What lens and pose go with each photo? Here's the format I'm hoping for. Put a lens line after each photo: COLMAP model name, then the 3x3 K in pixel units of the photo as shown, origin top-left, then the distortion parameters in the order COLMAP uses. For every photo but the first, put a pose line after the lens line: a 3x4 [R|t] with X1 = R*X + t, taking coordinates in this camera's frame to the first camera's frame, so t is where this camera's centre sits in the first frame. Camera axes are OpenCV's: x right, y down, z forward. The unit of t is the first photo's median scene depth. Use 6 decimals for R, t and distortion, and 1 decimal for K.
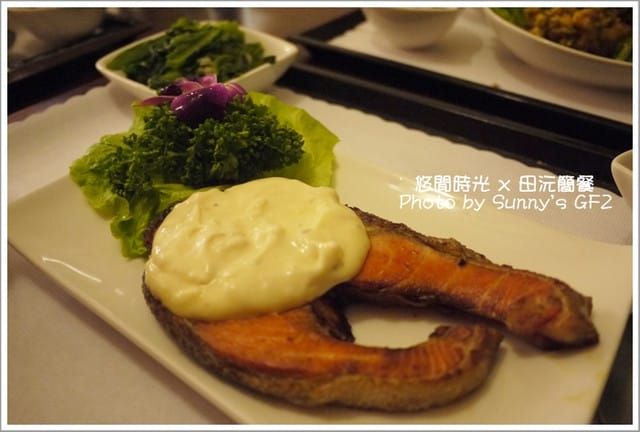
lens RADIAL K [[523.9, 0, 320.0], [0, 523.9, 216.0], [0, 0, 1]] dist [-0.026686, -0.000003]
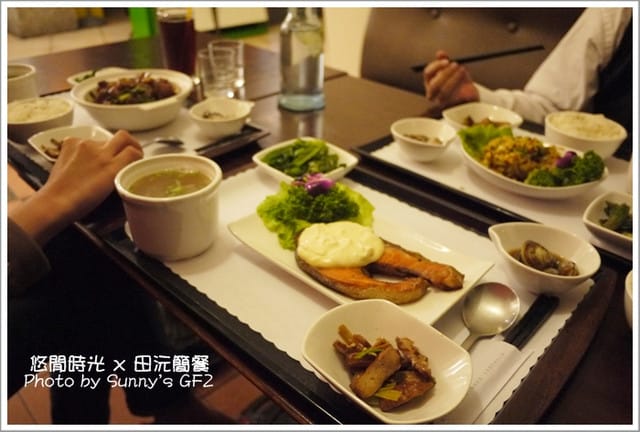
lens RADIAL K [[523.9, 0, 320.0], [0, 523.9, 216.0], [0, 0, 1]] dist [-0.026686, -0.000003]
pose [[0.993445, 0.100109, -0.055183, -0.081157], [-0.106323, 0.986513, -0.124445, 0.208790], [0.041981, 0.129496, 0.990691, -1.354996]]
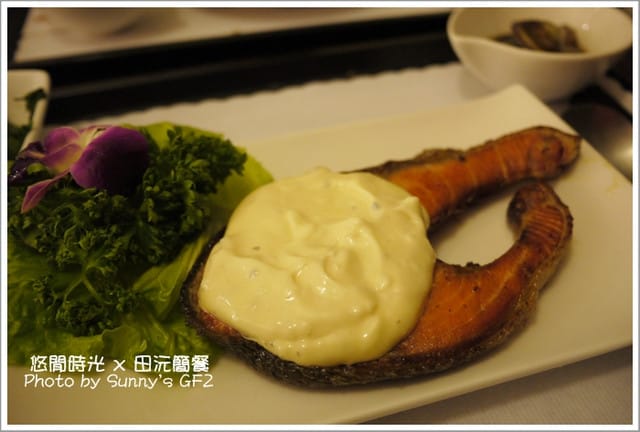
lens RADIAL K [[523.9, 0, 320.0], [0, 523.9, 216.0], [0, 0, 1]] dist [-0.026686, -0.000003]
pose [[0.600860, -0.521695, 0.605642, -0.553888], [0.488909, 0.839271, 0.237892, -0.189180], [-0.632404, 0.153164, 0.759346, 0.299967]]
